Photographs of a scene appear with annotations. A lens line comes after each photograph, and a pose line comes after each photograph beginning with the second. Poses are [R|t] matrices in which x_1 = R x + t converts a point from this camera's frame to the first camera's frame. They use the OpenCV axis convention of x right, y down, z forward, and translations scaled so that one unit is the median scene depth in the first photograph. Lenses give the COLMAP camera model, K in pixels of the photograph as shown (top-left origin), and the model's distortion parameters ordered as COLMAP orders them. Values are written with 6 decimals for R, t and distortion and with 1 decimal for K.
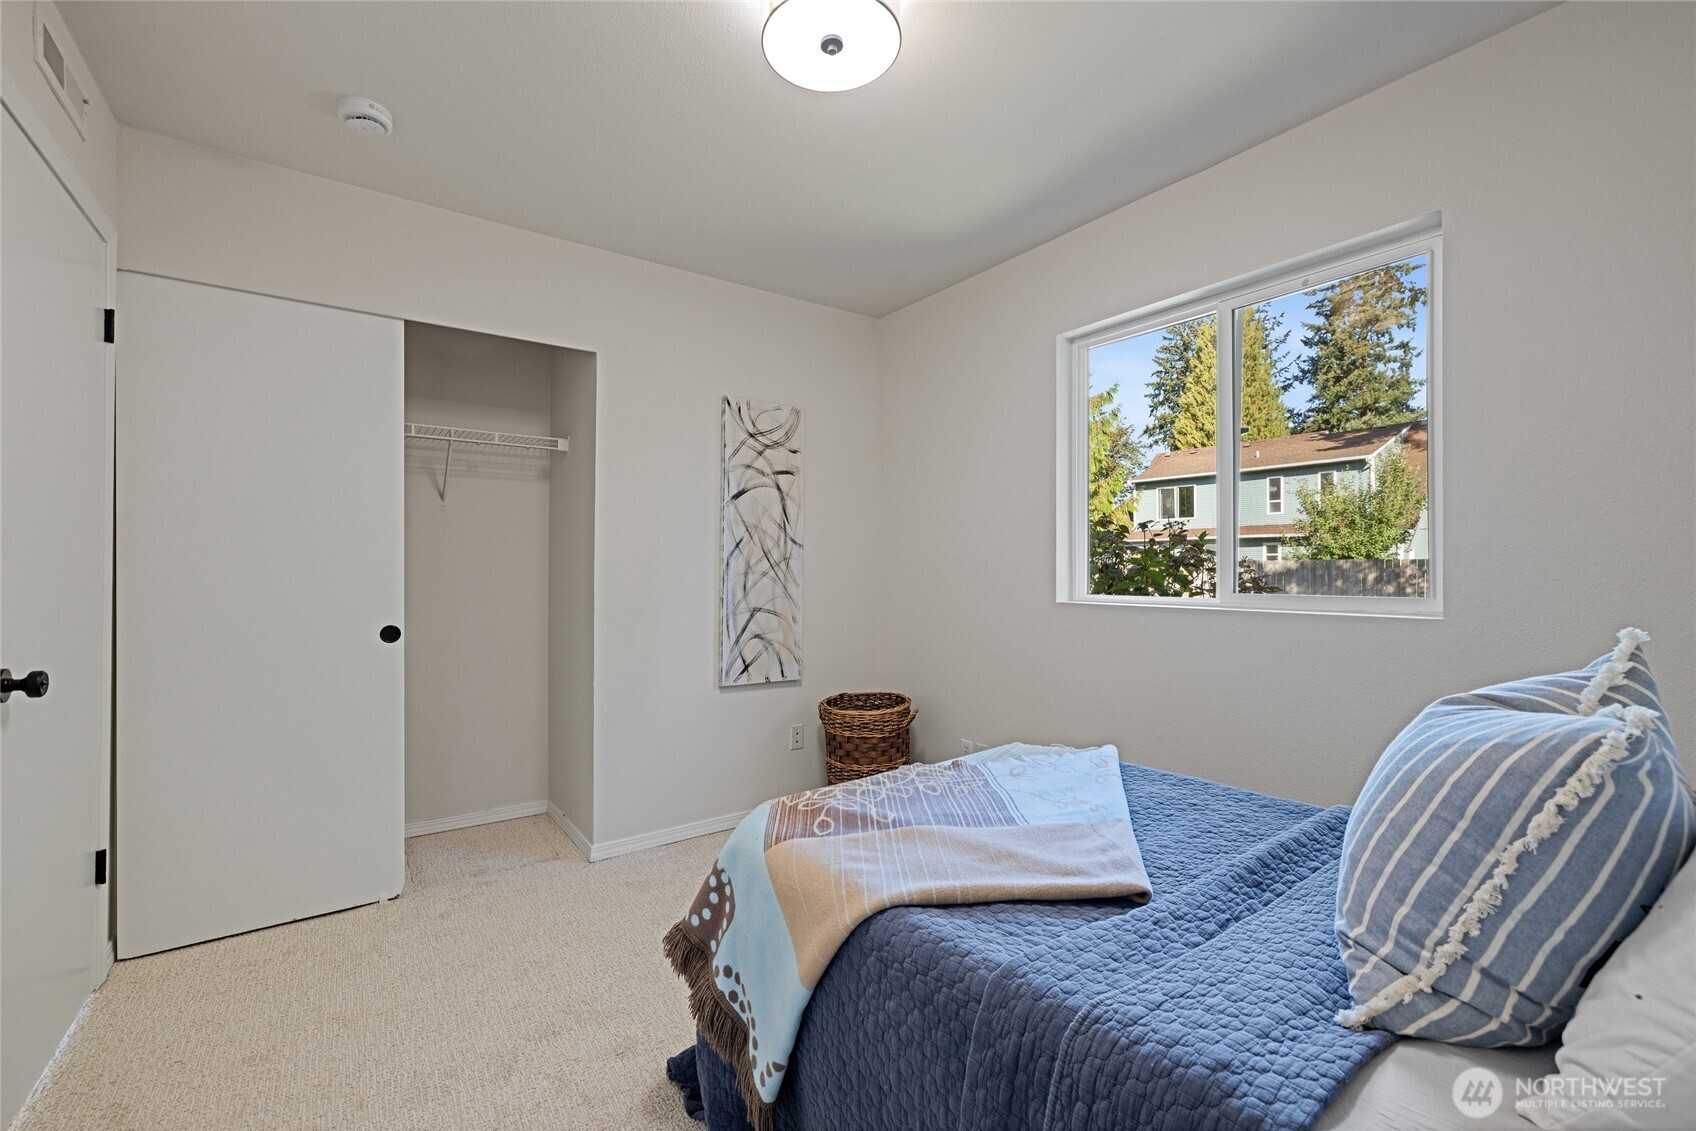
lens RADIAL K [[713.2, 0, 852.0], [0, 713.2, 565.6], [0, 0, 1]] dist [0.002634, 0.000194]
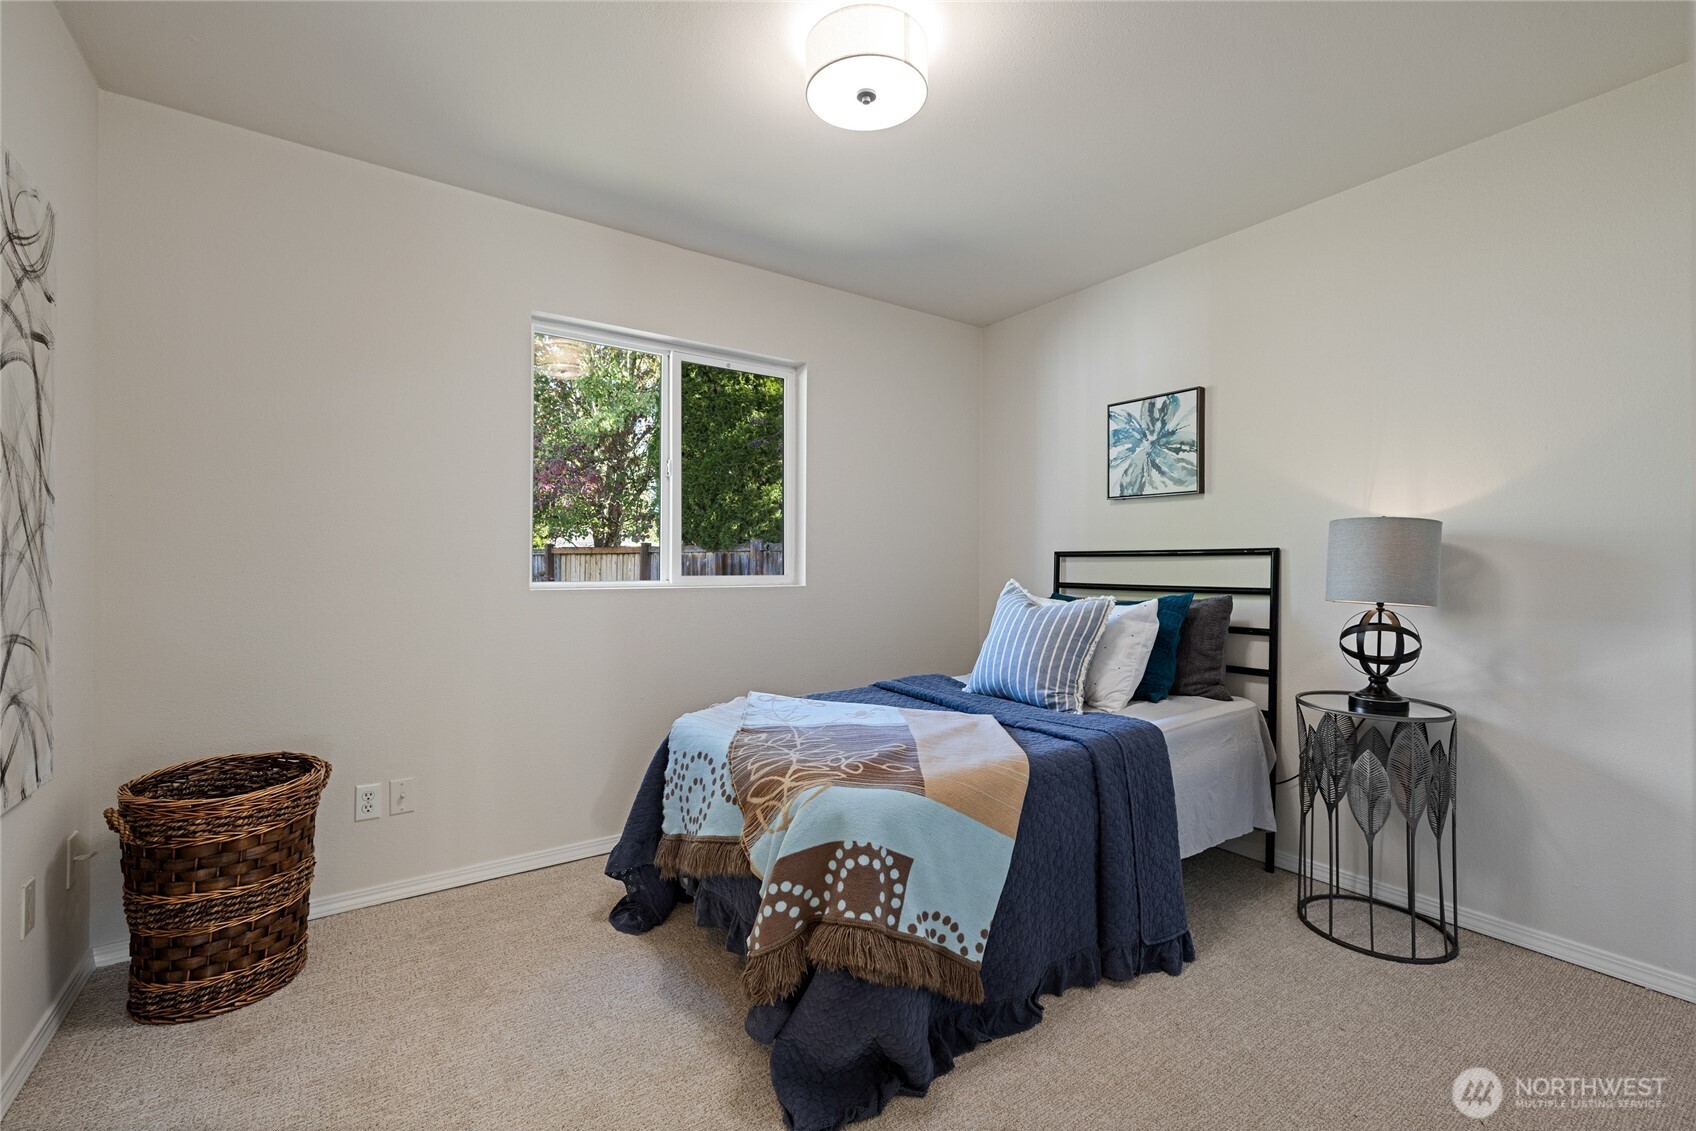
lens RADIAL K [[723.2, 0, 845.2], [0, 723.2, 559.7], [0, 0, 1]] dist [-0.000810, -0.000029]
pose [[0.012092, 0.001971, 0.999925, -0.569726], [-0.013958, 0.999901, -0.001803, 0.006623], [-0.999829, -0.013936, 0.012118, 0.485014]]
